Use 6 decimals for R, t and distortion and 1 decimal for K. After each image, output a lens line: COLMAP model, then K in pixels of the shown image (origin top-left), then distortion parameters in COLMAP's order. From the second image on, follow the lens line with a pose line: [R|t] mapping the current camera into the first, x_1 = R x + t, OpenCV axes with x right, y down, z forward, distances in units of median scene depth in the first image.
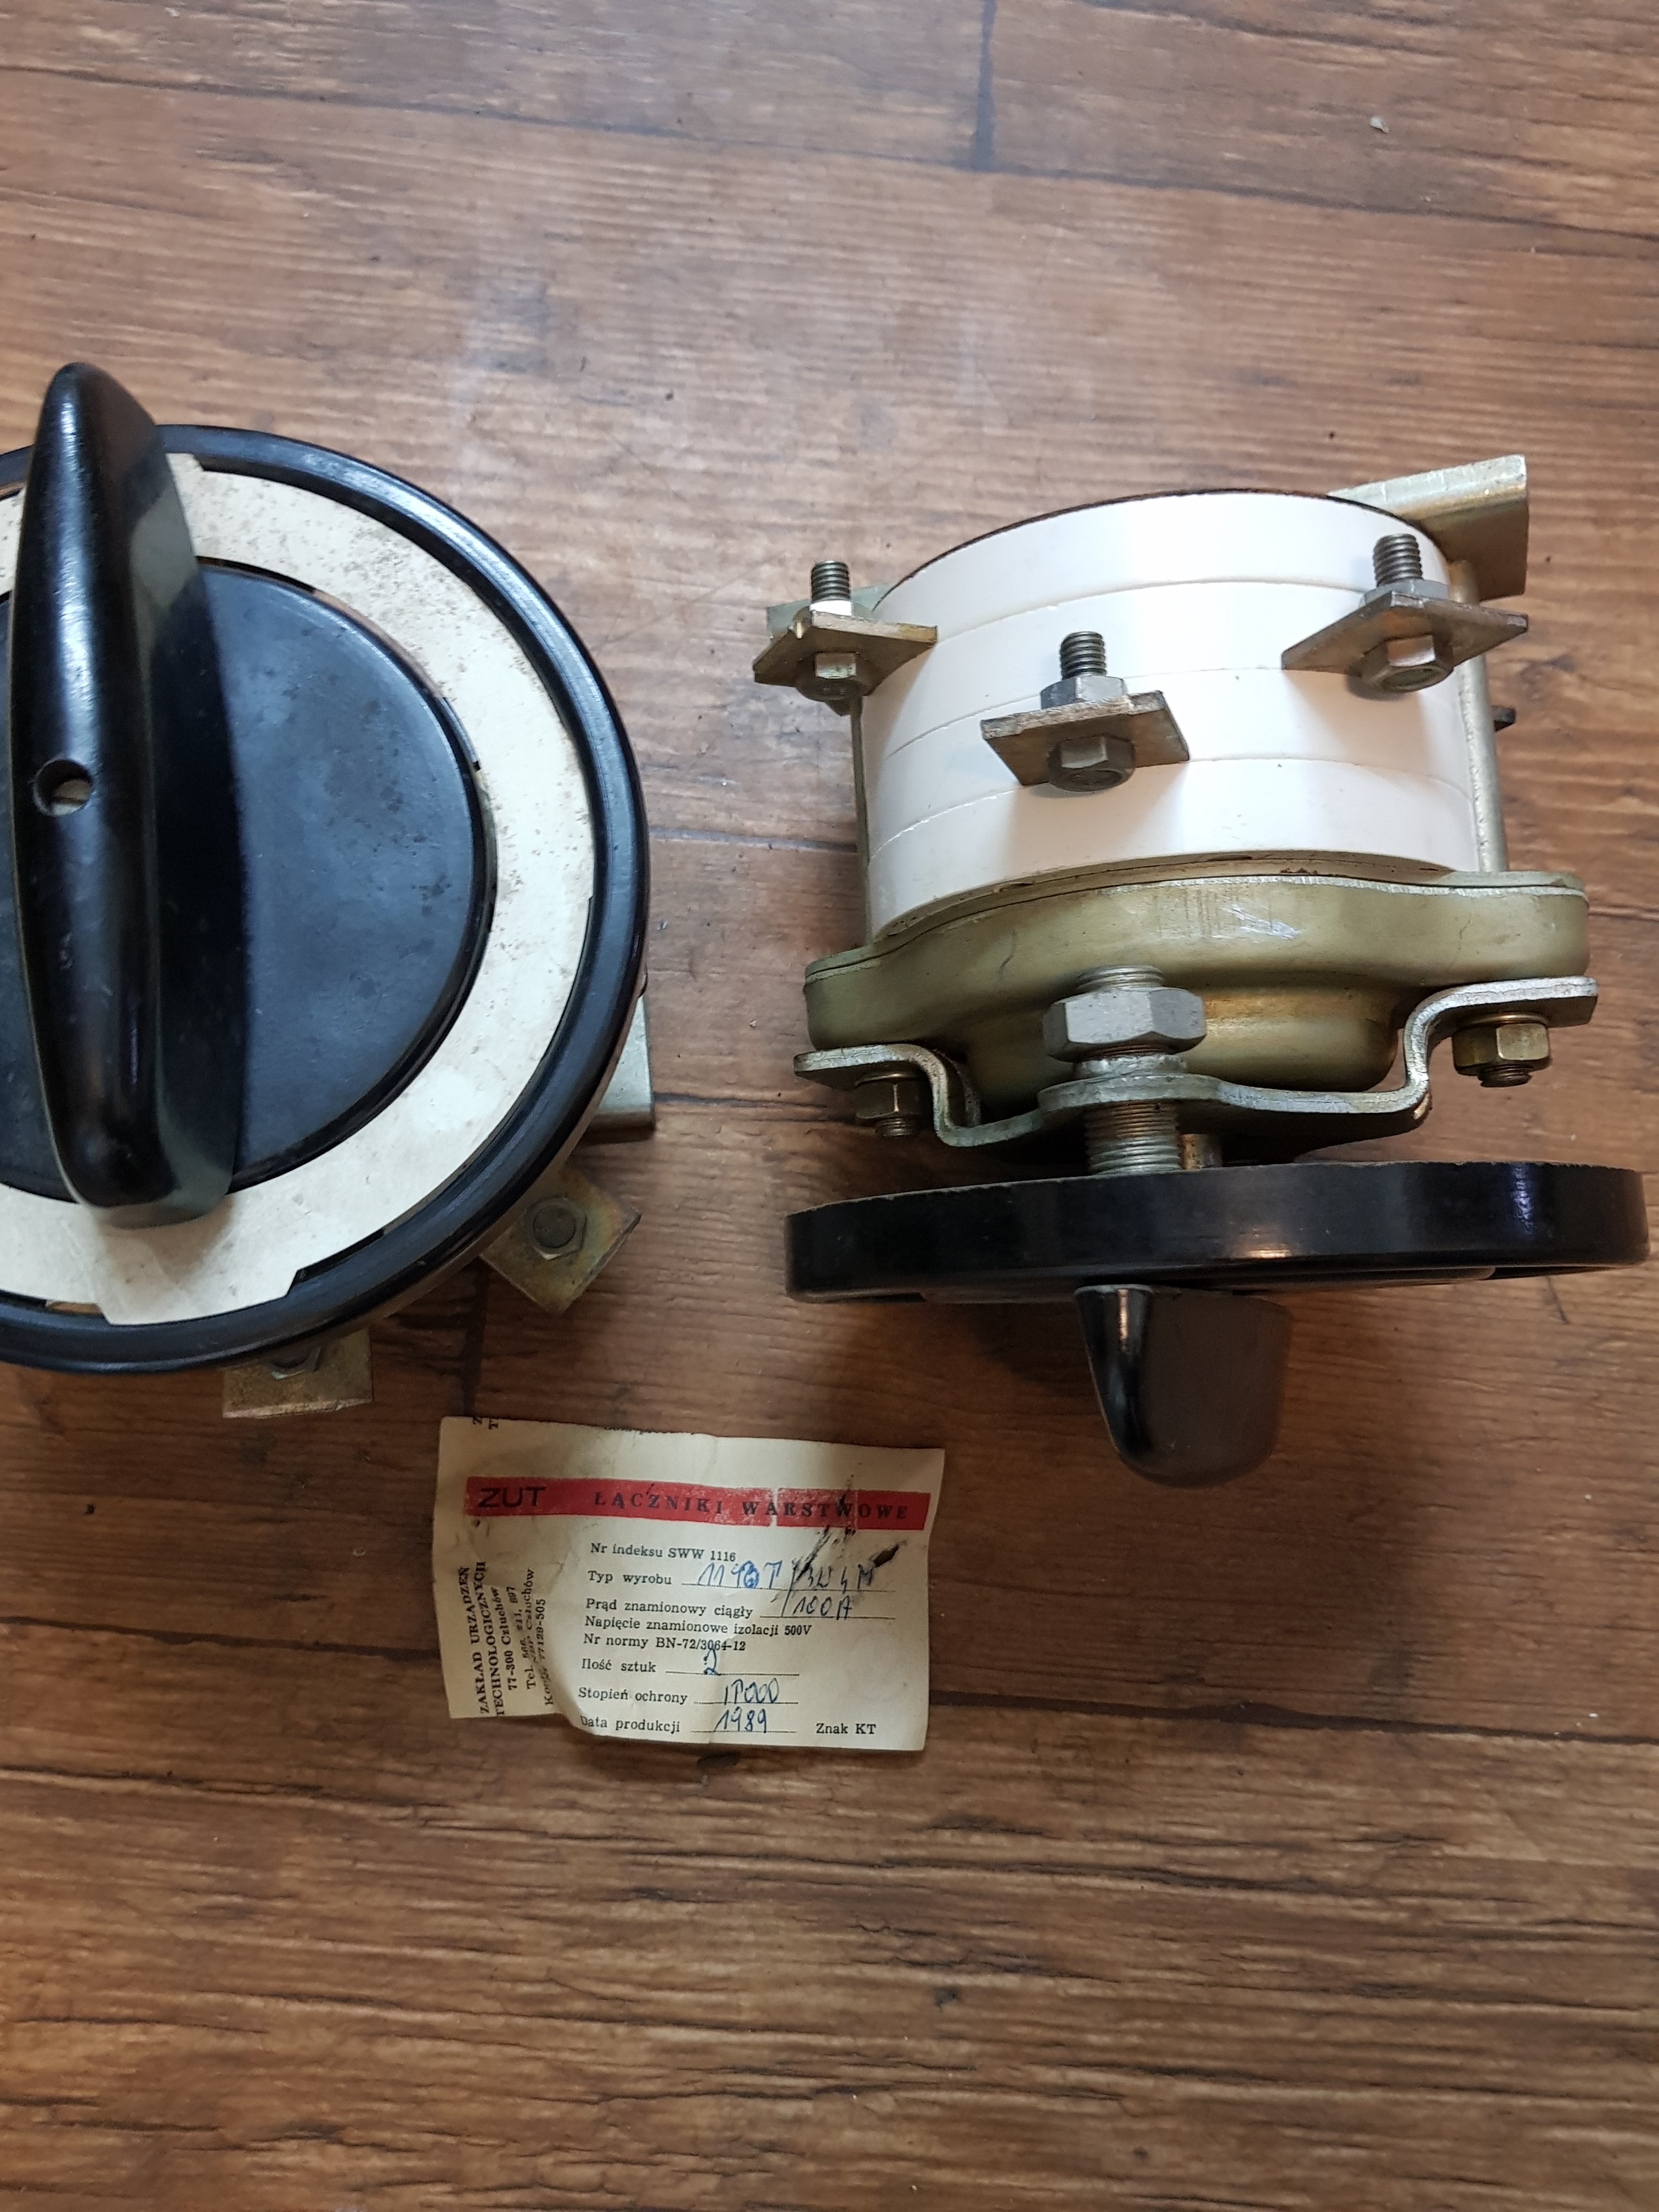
lens RADIAL K [[1687.0, 0, 787.2], [0, 1687.0, 1057.4], [0, 0, 1]] dist [-0.043472, 0.007115]
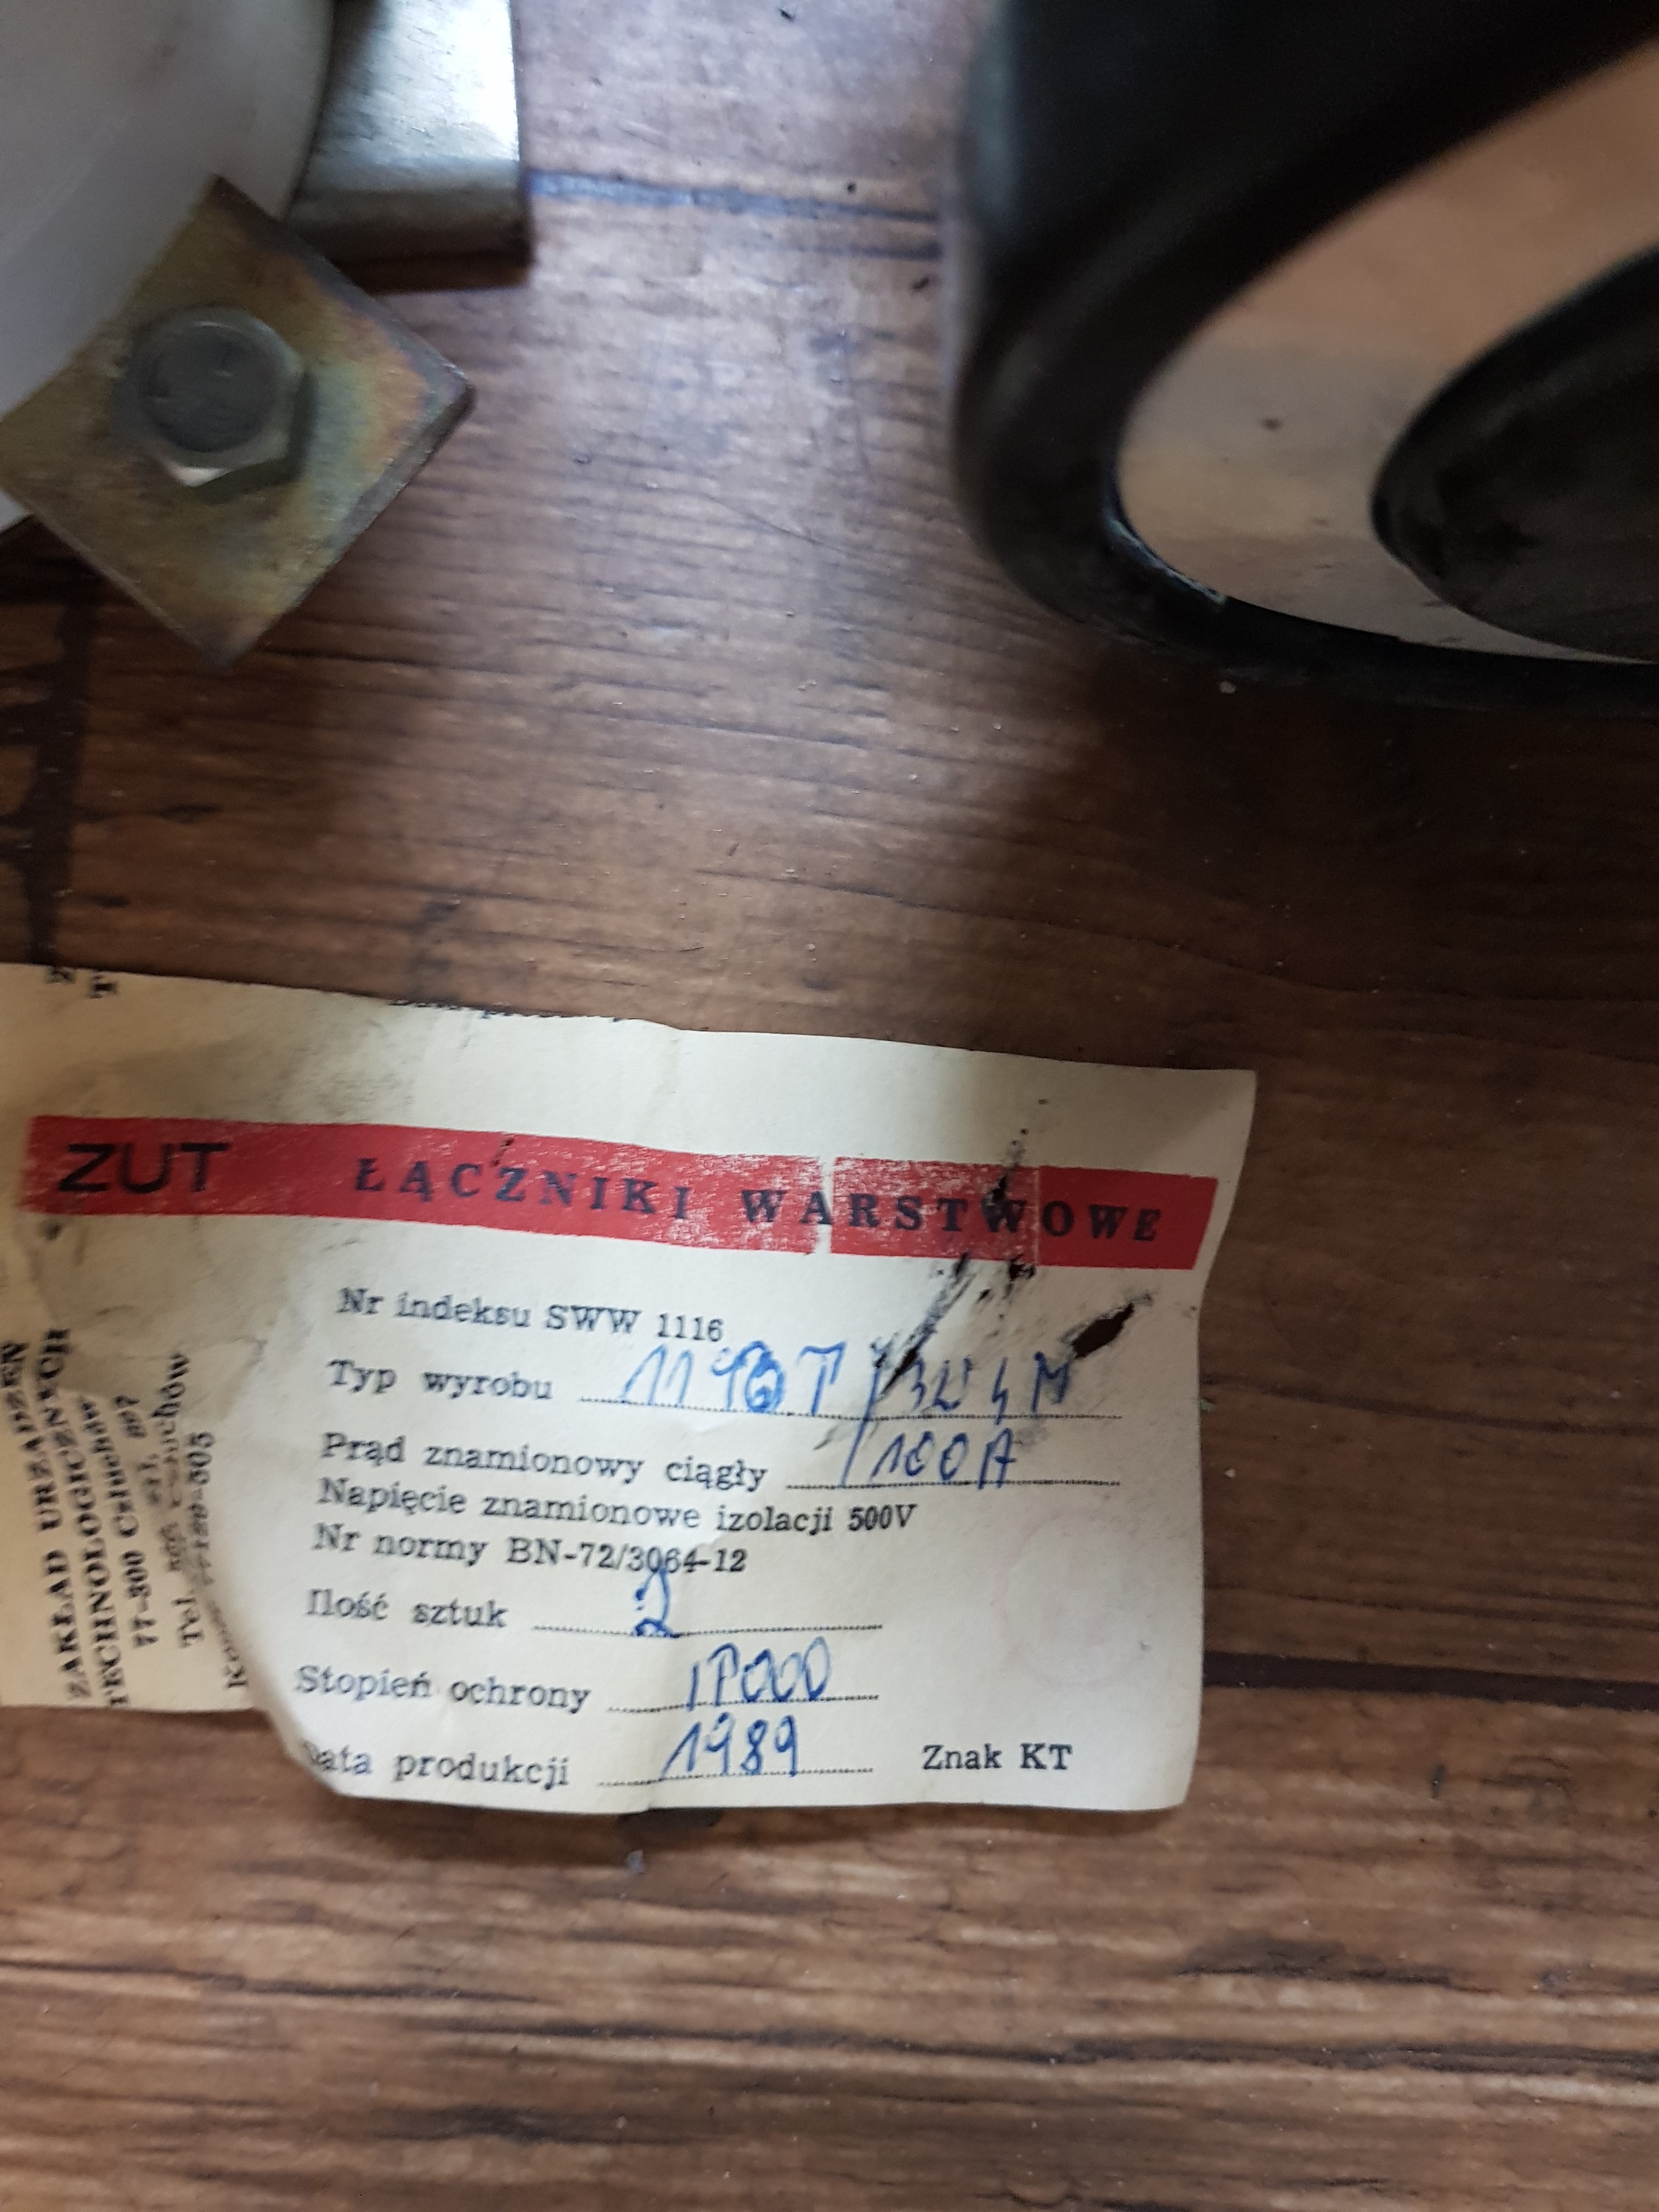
lens RADIAL K [[1687.0, 0, 820.4], [0, 1687.0, 1114.4], [0, 0, 1]] dist [-0.043472, 0.007115]
pose [[0.998779, 0.022084, 0.044199, -0.026530], [-0.030645, 0.978589, 0.203531, 0.171404], [-0.038757, -0.204636, 0.978070, 0.636859]]
